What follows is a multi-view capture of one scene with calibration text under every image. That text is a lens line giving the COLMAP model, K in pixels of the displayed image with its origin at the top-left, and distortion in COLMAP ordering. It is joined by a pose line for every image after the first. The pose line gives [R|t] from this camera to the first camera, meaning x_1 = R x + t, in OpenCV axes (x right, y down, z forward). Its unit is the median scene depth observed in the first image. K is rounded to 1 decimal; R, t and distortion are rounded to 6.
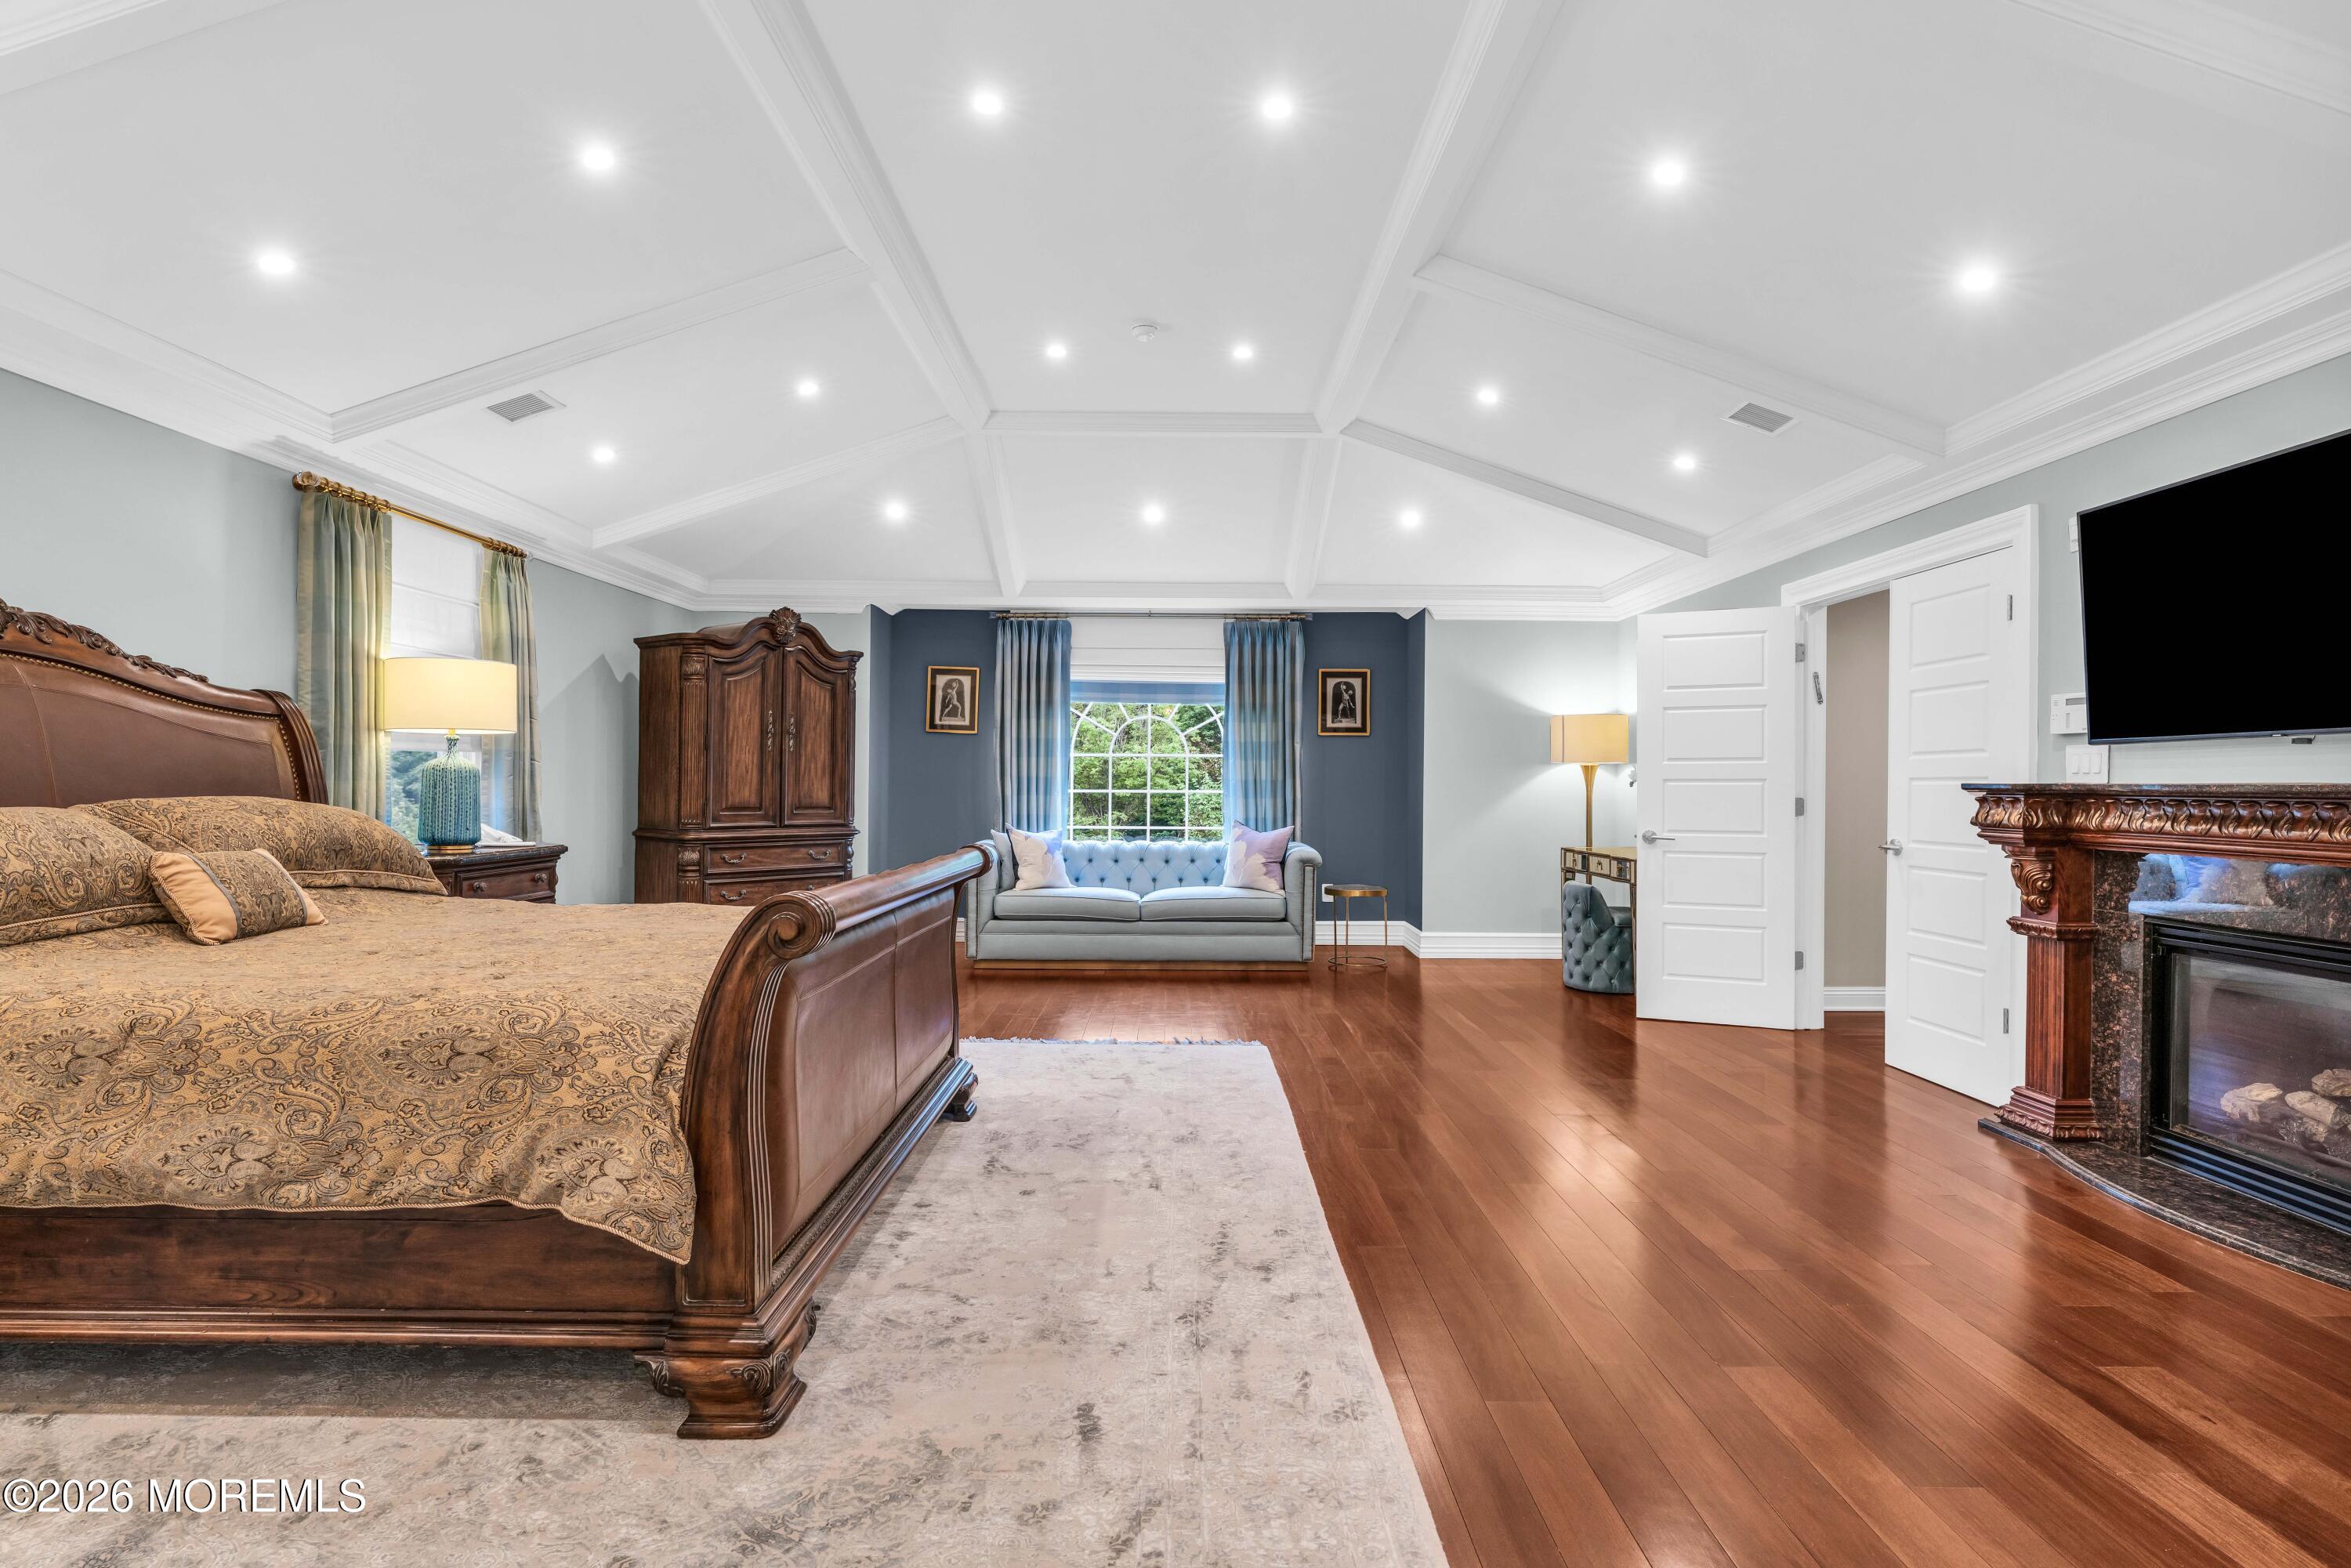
lens RADIAL K [[1203.0, 0, 1192.0], [0, 1203.0, 786.3], [0, 0, 1]] dist [0.000038, -0.000639]
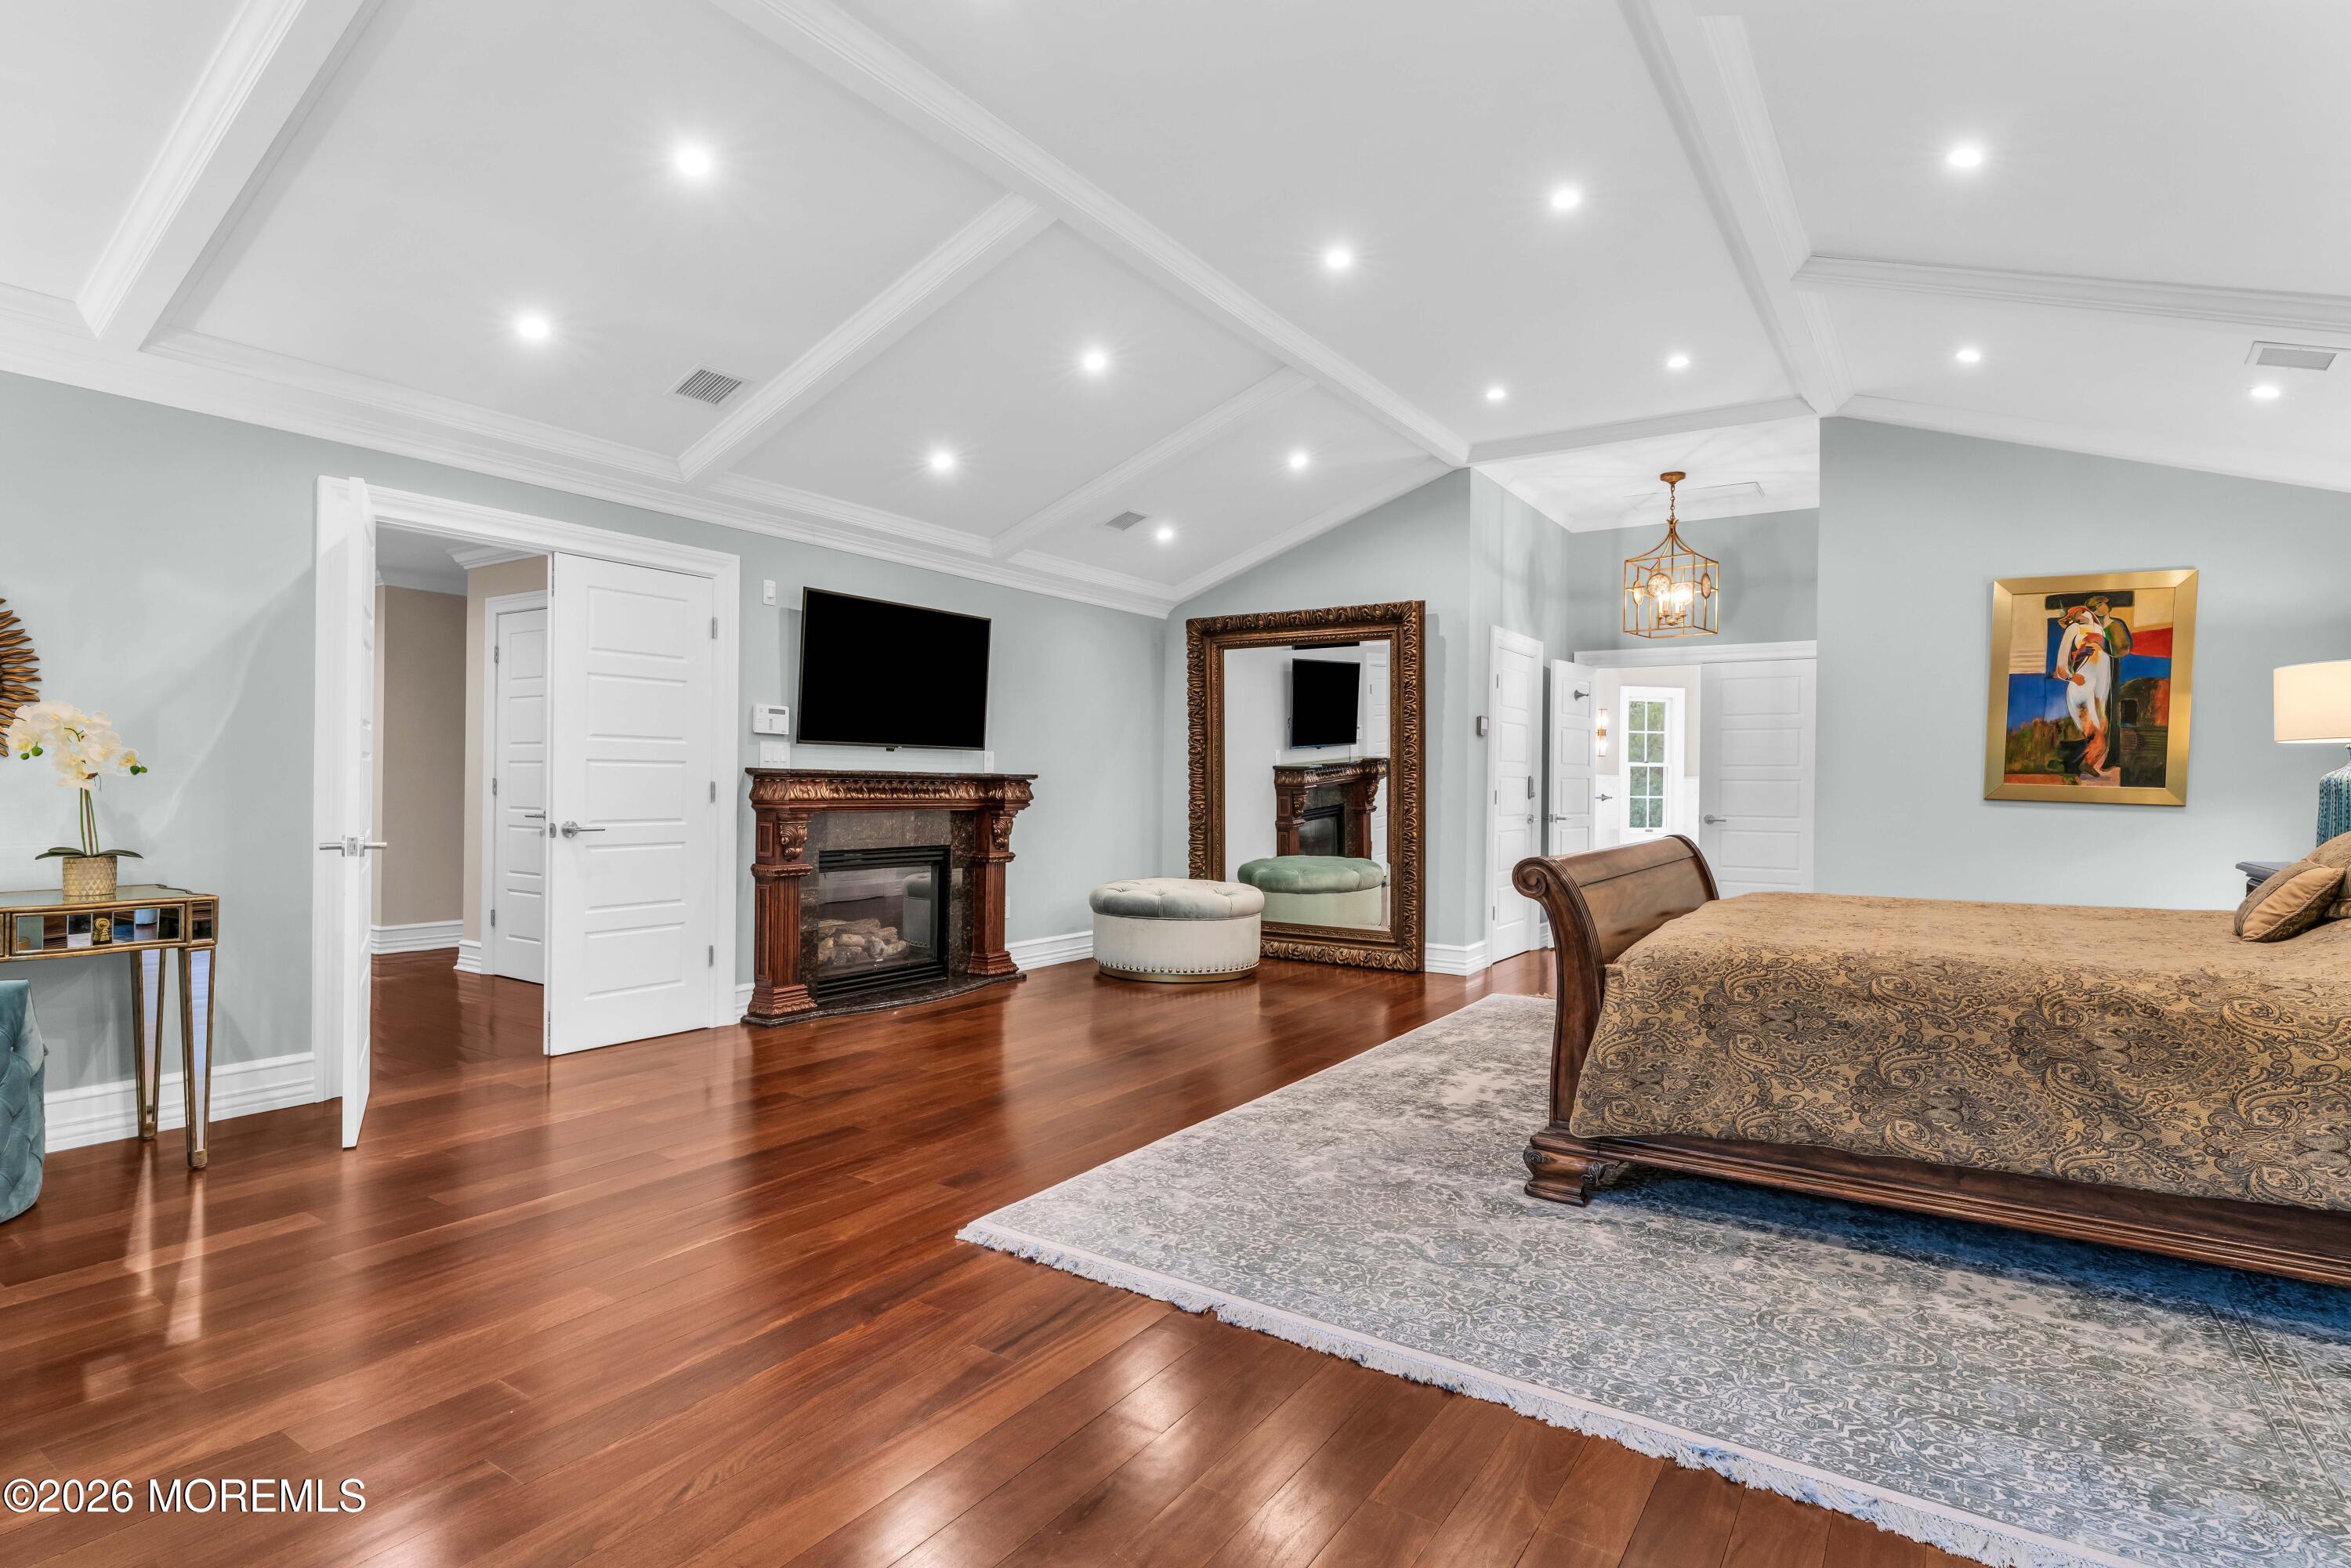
lens RADIAL K [[1203.0, 0, 1164.2], [0, 1203.0, 794.5], [0, 0, 1]] dist [0.000038, -0.000639]
pose [[-0.822337, -0.022760, 0.568546, -0.449180], [-0.017455, 0.999738, 0.014774, -0.000855], [-0.568733, 0.002225, -0.822519, 1.862522]]
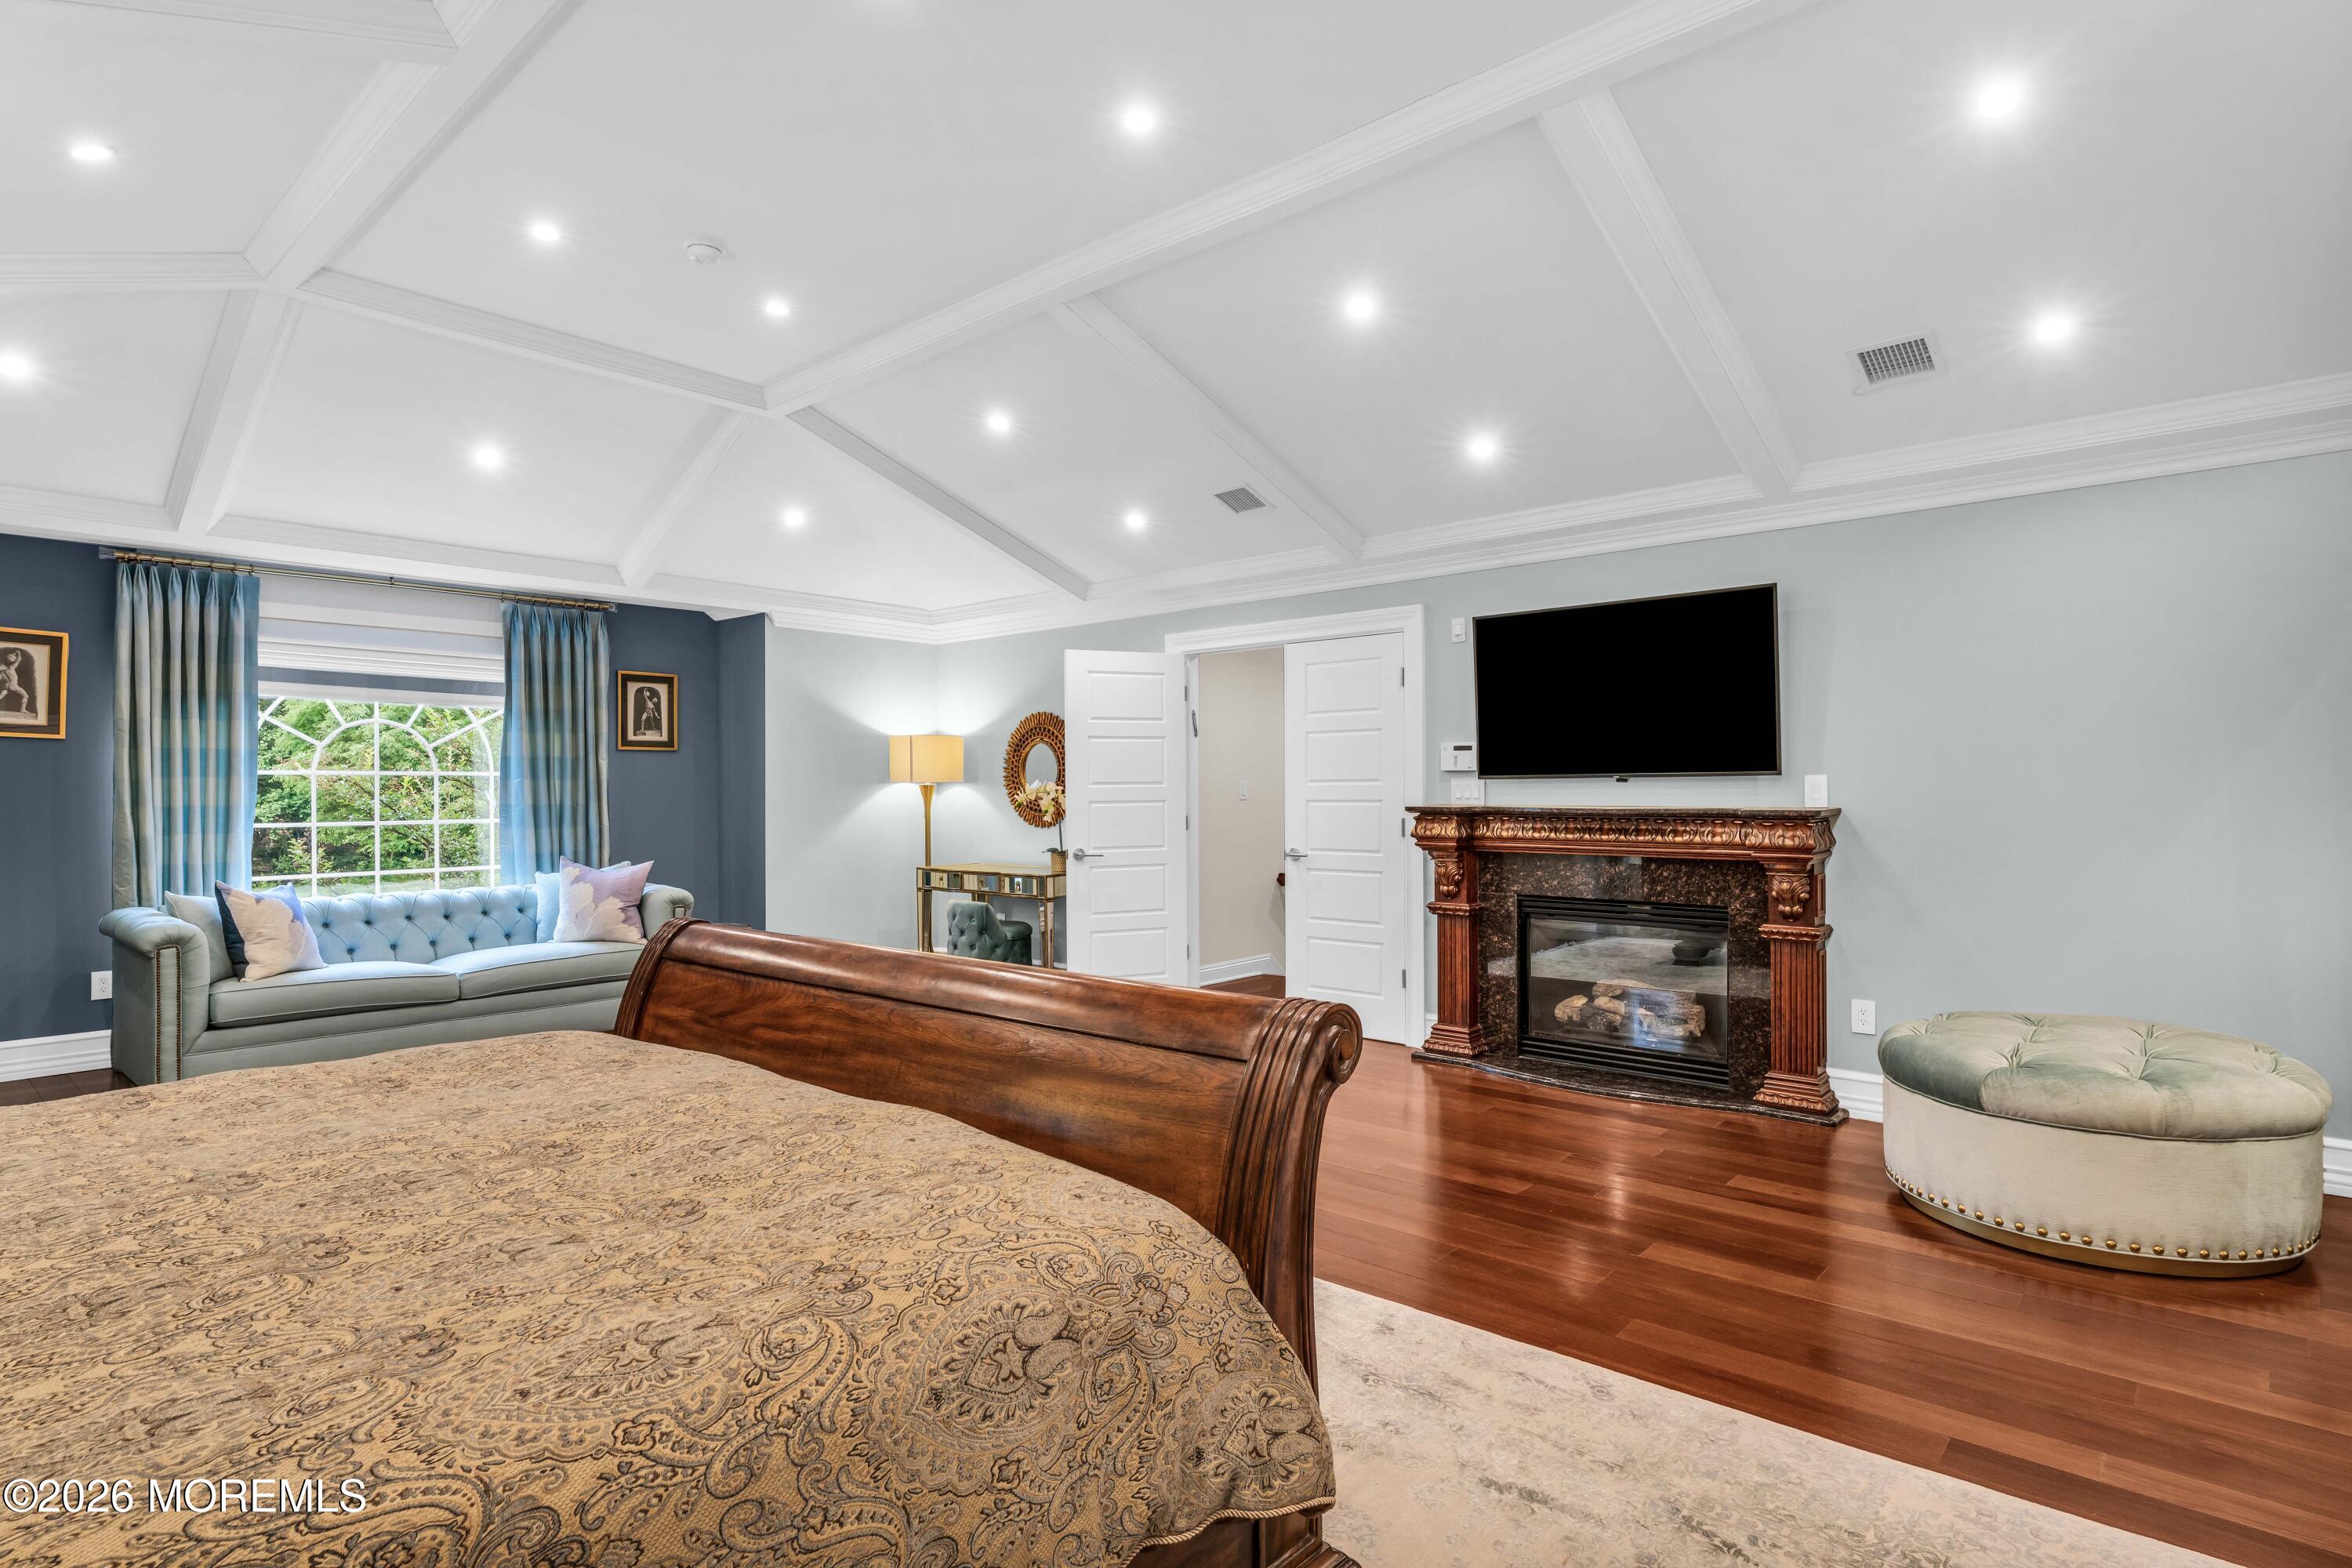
lens RADIAL K [[1203.6, 0, 1209.3], [0, 1203.6, 785.5], [0, 0, 1]] dist [0.000038, -0.000639]
pose [[0.651693, -0.007115, 0.758449, -0.531272], [0.009207, 0.999957, 0.001470, -0.030161], [-0.758427, 0.006025, 0.651730, 0.287951]]
